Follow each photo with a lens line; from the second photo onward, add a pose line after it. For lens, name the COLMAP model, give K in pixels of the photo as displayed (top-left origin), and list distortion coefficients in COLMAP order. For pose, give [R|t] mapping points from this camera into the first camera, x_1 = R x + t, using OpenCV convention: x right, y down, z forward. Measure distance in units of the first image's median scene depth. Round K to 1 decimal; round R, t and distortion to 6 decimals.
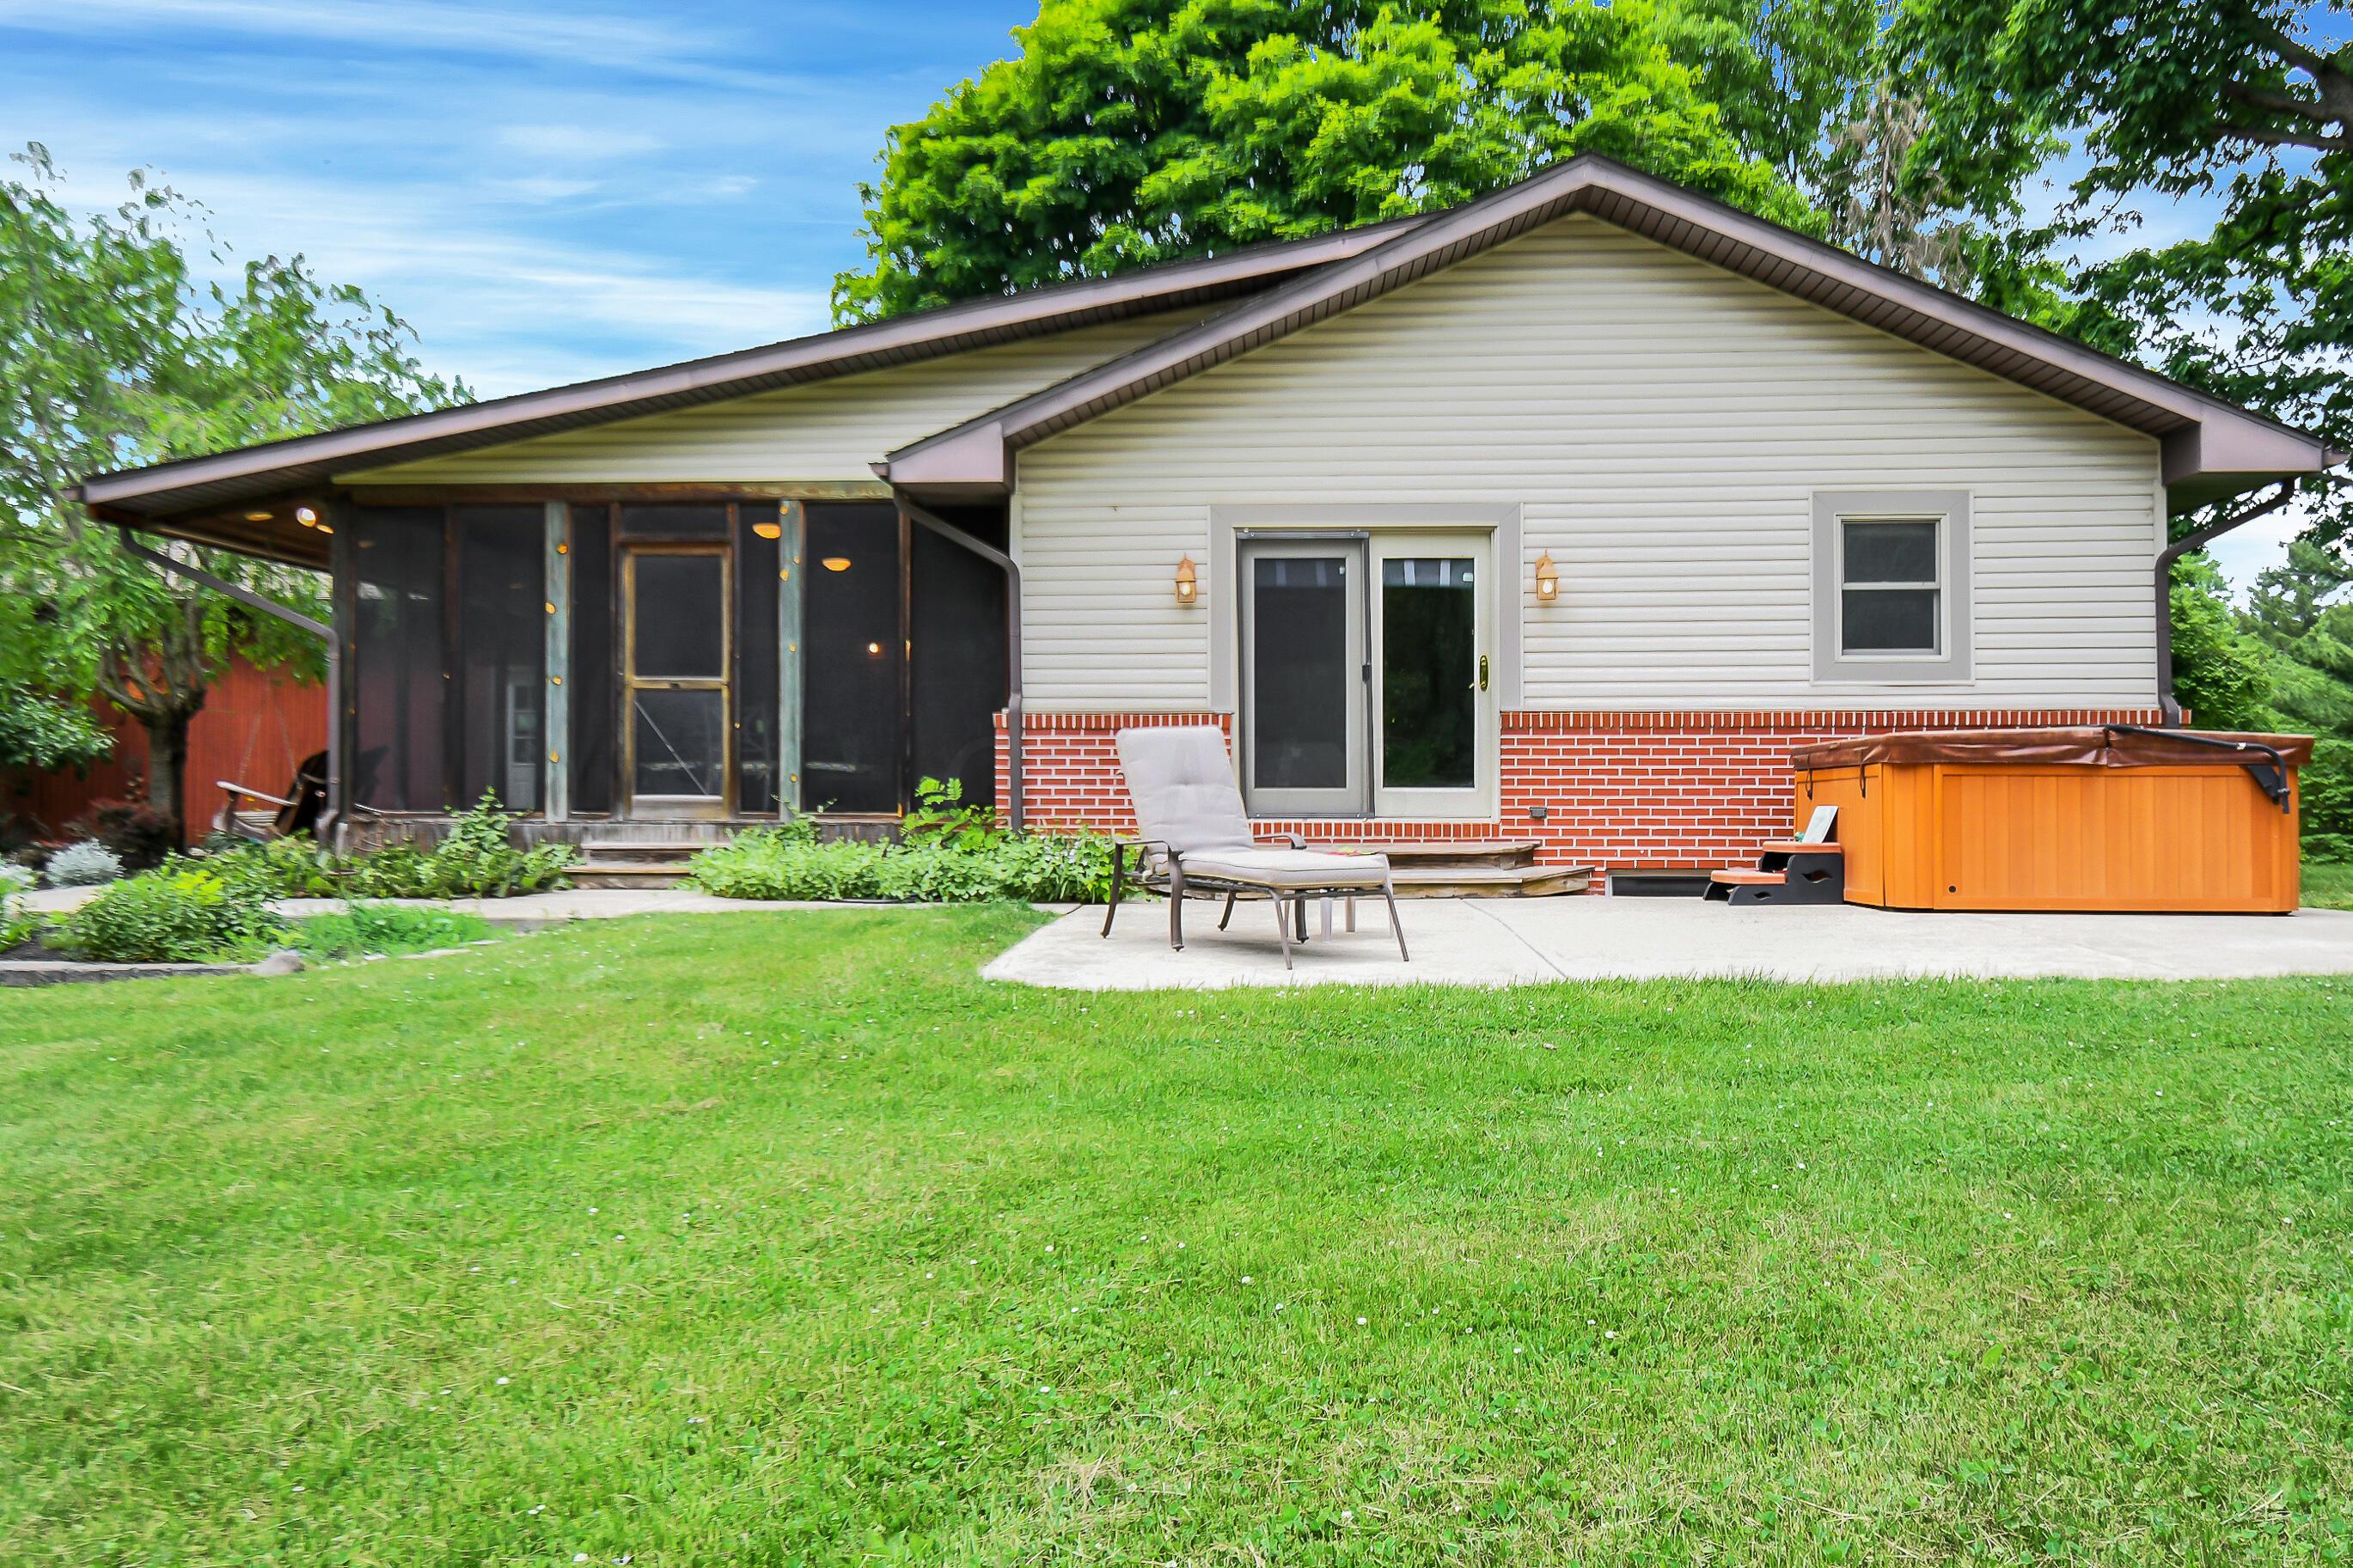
lens RADIAL K [[2101.0, 0, 1174.3], [0, 2101.0, 784.2], [0, 0, 1]] dist [-0.005792, -0.002143]
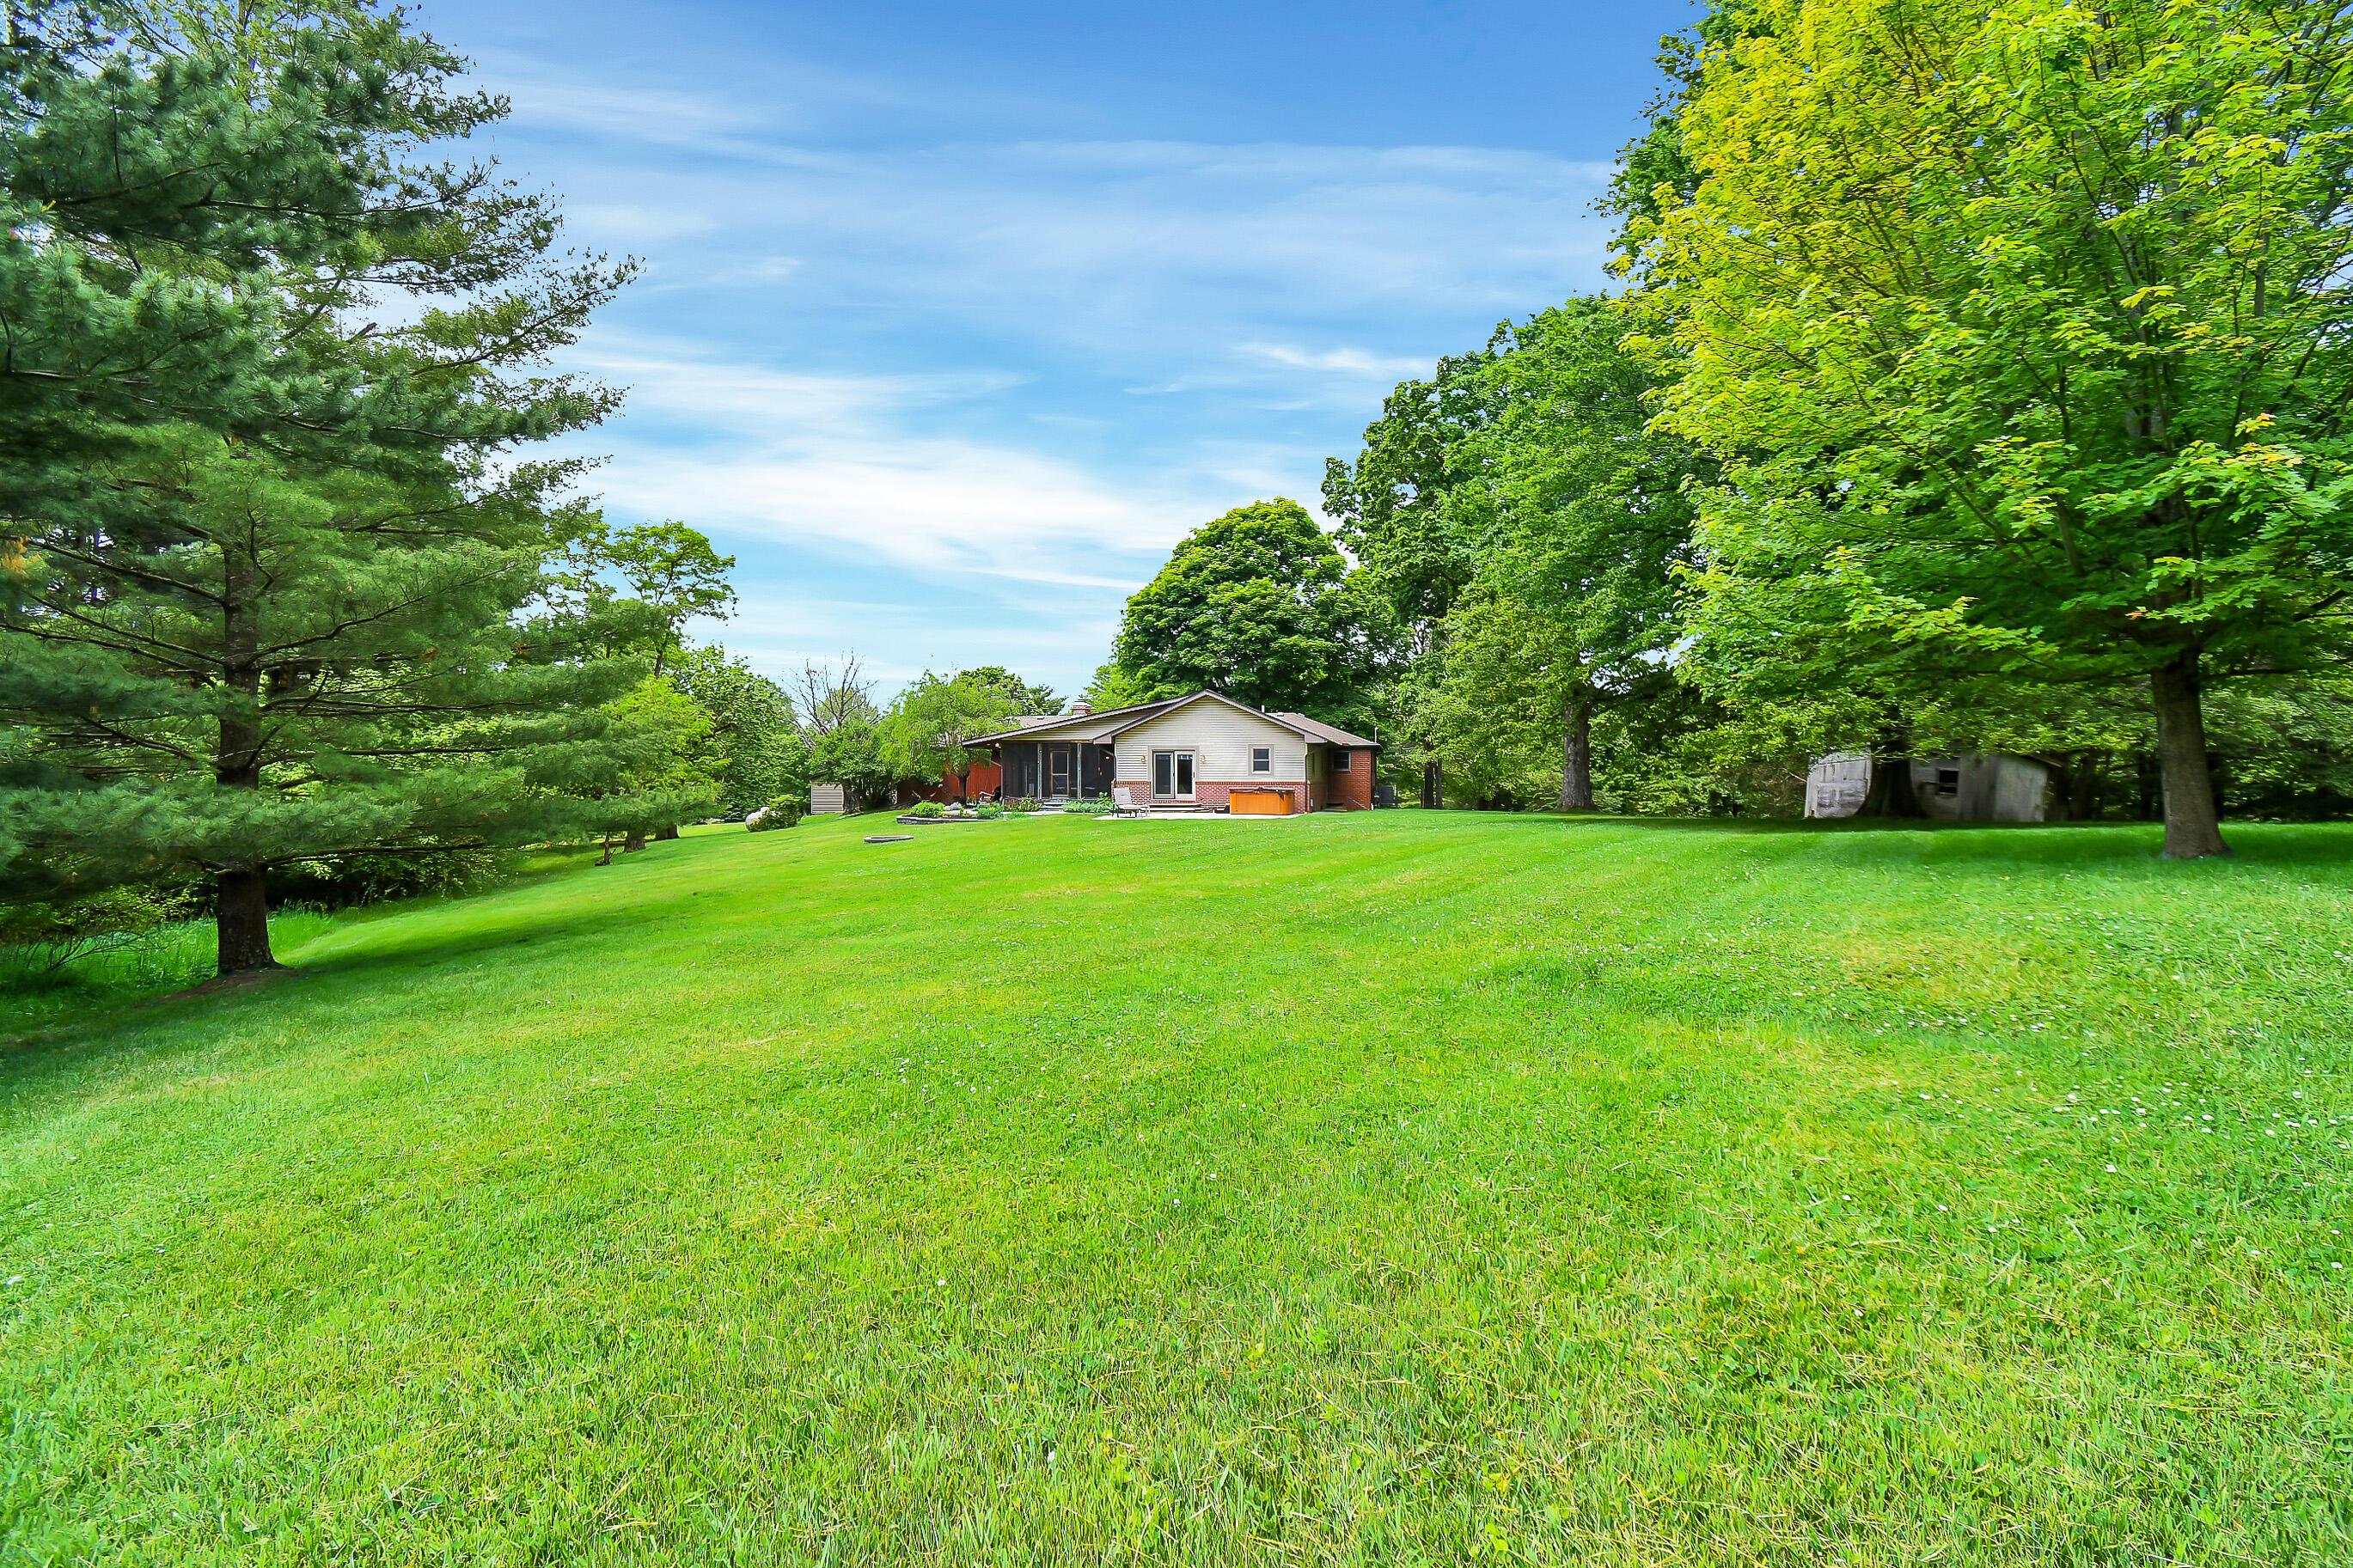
lens RADIAL K [[1058.5, 0, 1165.5], [0, 1058.5, 789.5], [0, 0, 1]] dist [-0.000796, -0.000230]
pose [[0.987257, 0.002566, -0.159111, 0.532642], [0.001168, 0.999726, 0.023371, -0.079248], [0.159128, -0.023259, 0.986984, -1.895285]]
